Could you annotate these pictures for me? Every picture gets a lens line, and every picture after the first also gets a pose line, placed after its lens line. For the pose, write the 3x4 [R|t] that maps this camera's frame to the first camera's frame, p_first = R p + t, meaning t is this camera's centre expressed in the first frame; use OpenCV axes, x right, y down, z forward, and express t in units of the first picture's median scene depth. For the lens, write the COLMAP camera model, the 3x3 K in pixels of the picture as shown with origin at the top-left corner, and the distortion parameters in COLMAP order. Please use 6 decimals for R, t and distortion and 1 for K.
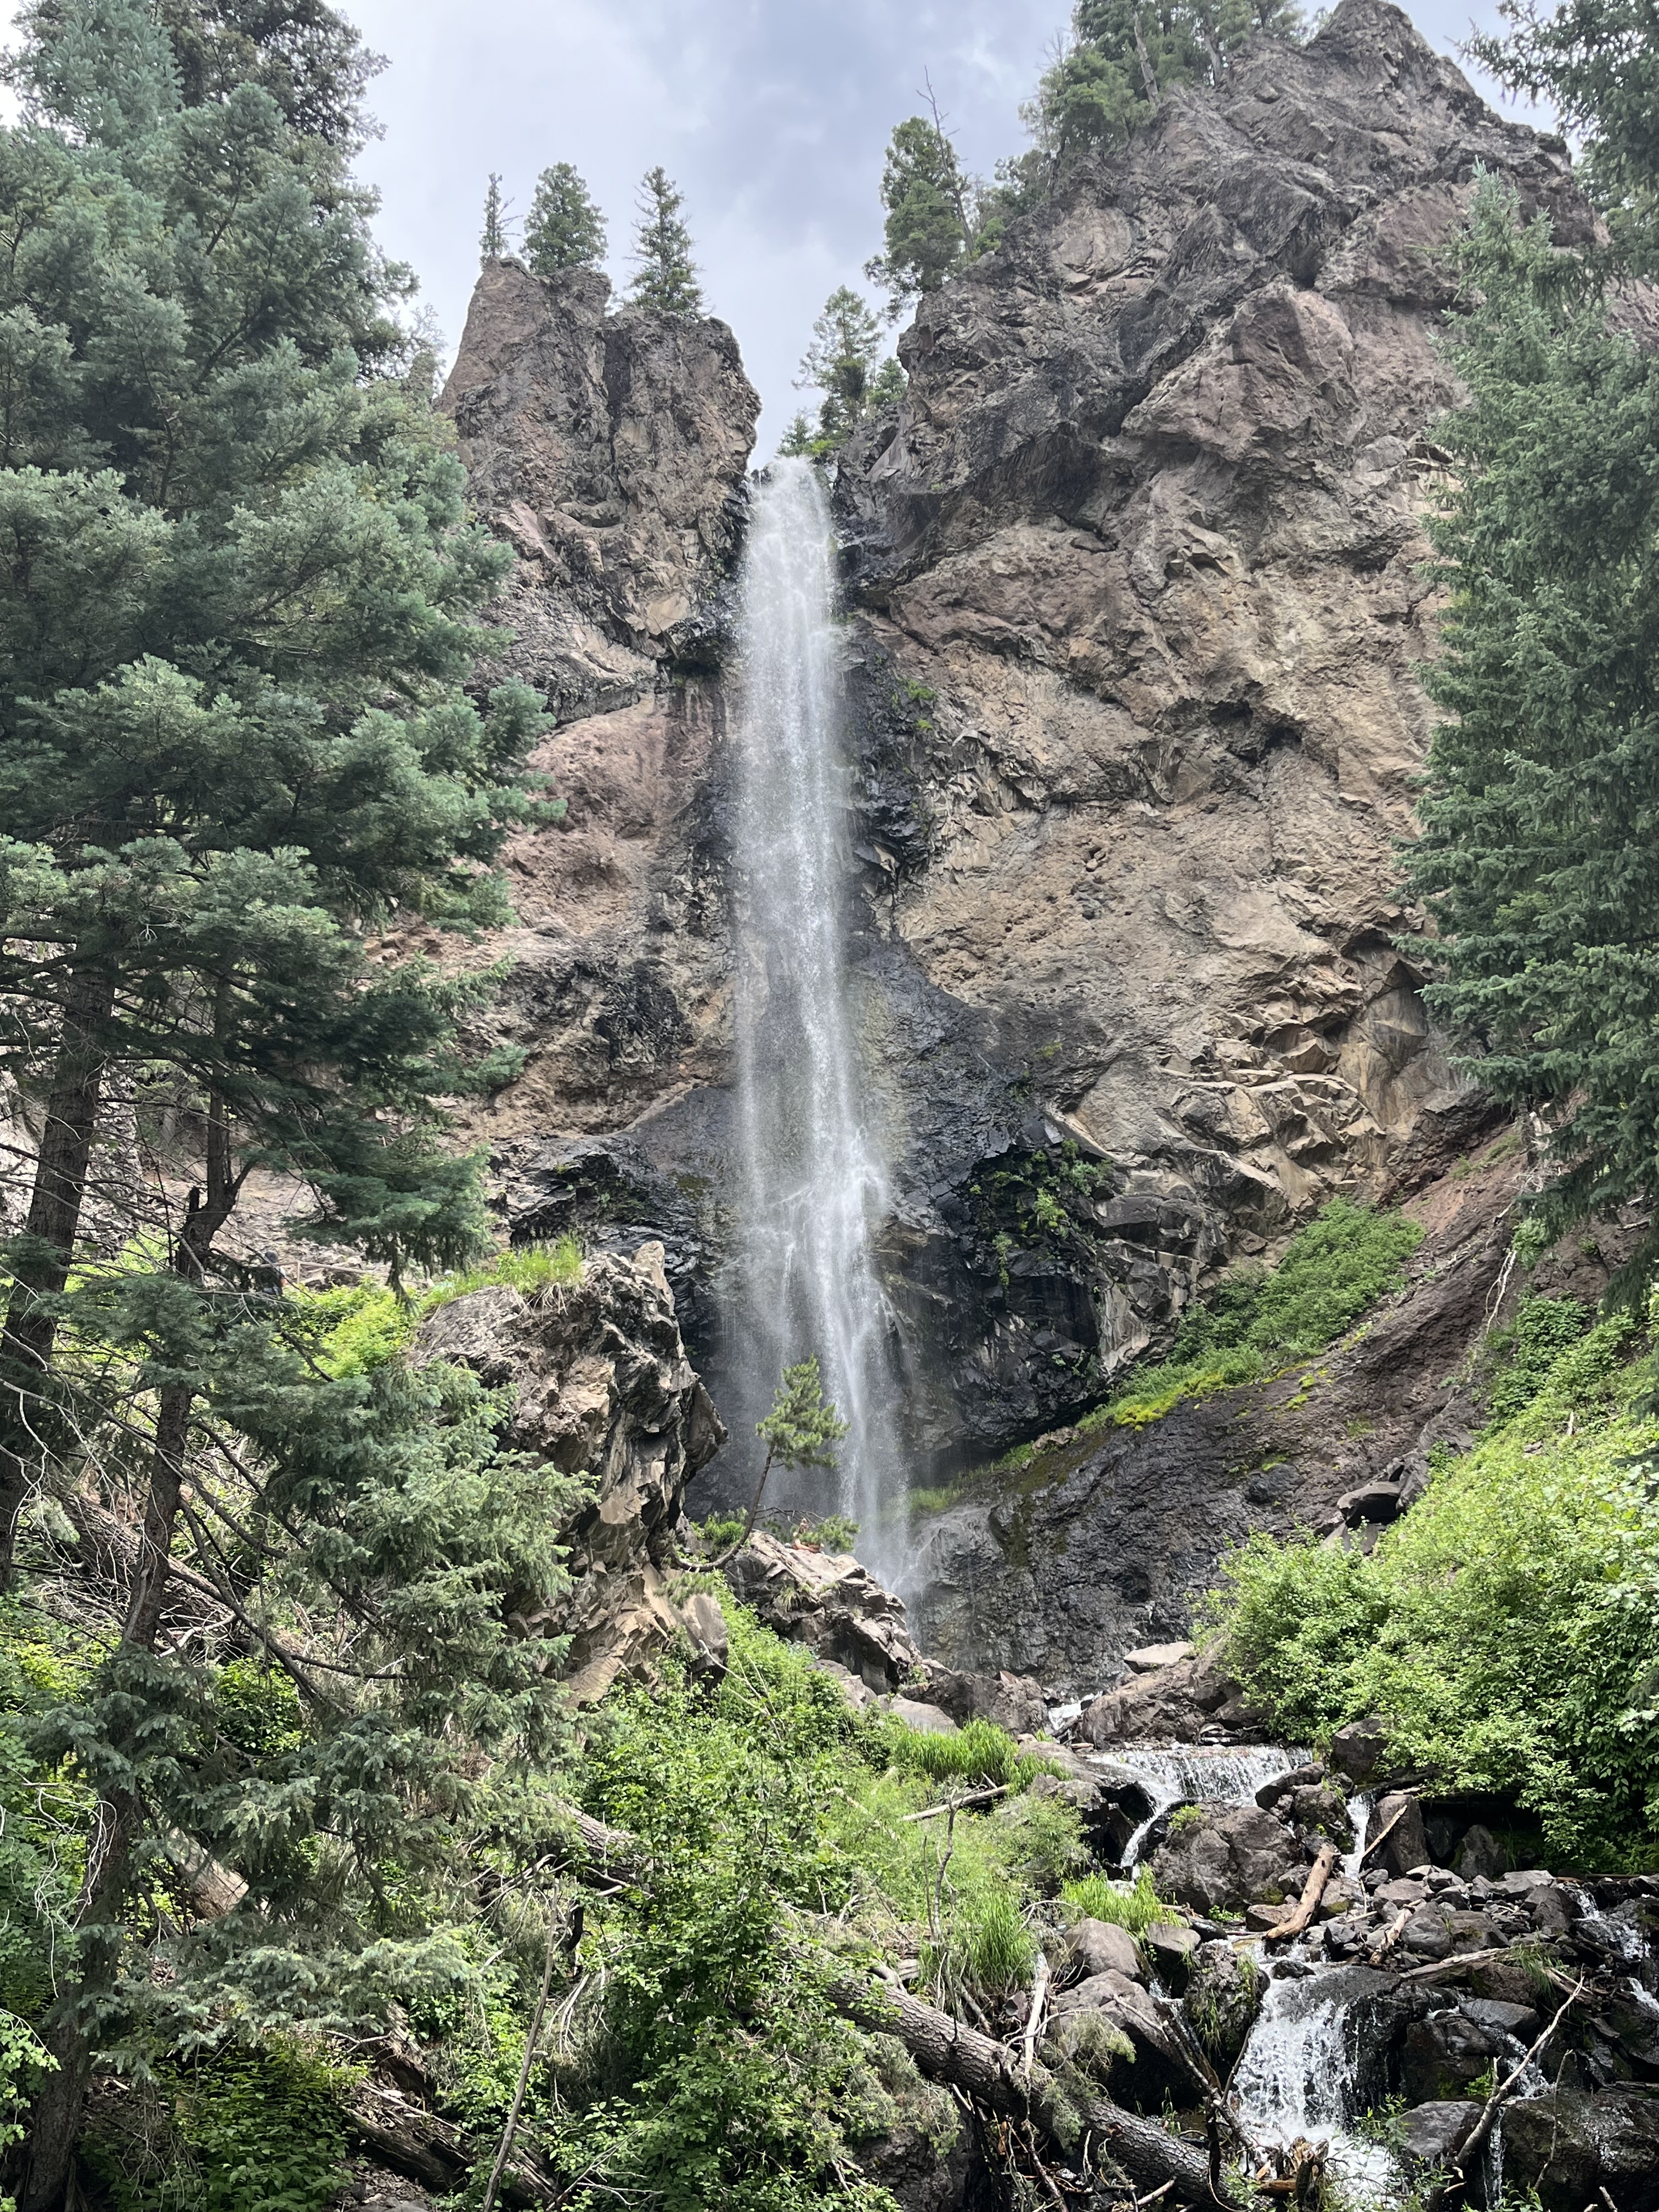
lens RADIAL K [[1978.3, 0, 837.8], [0, 1978.3, 1119.6], [0, 0, 1]] dist [0.096697, -0.245318]
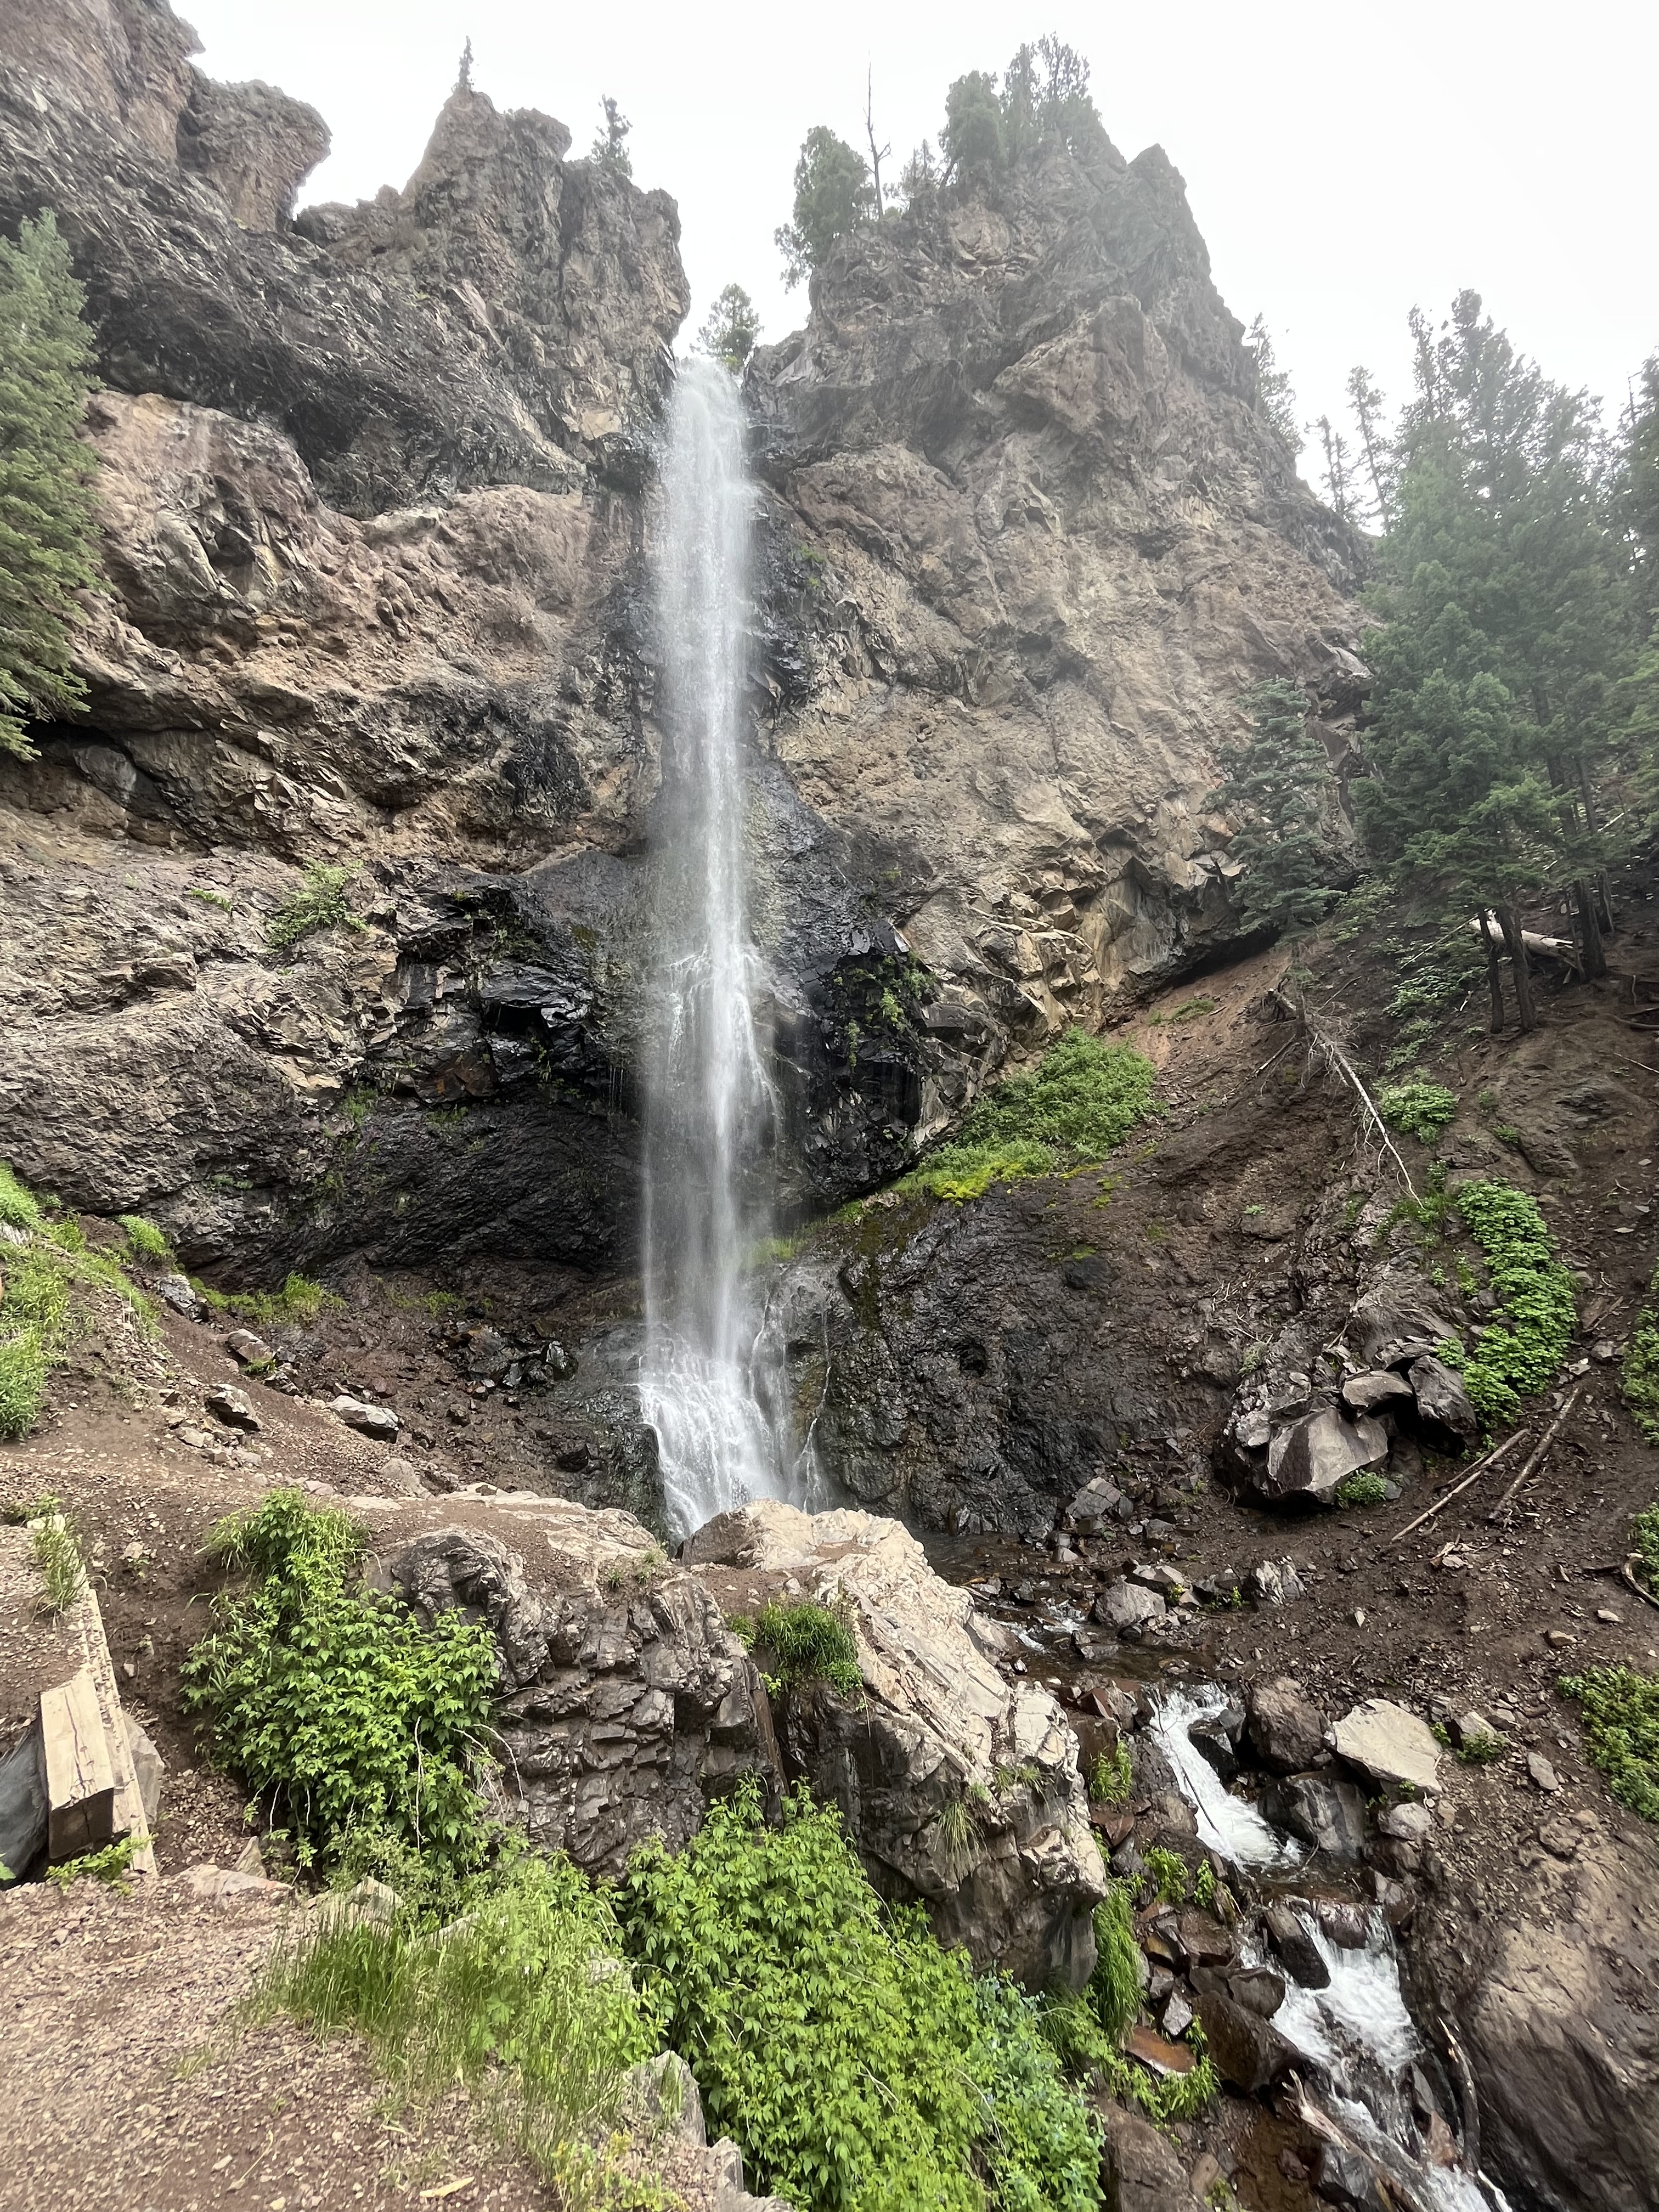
lens RADIAL K [[892.2, 0, 826.3], [0, 892.2, 1108.8], [0, 0, 1]] dist [-0.004588, 0.000217]
pose [[0.950835, 0.111814, 0.288807, -0.072805], [-0.162988, 0.973624, 0.159659, 0.023944], [-0.263338, -0.198881, 0.943981, 0.453344]]
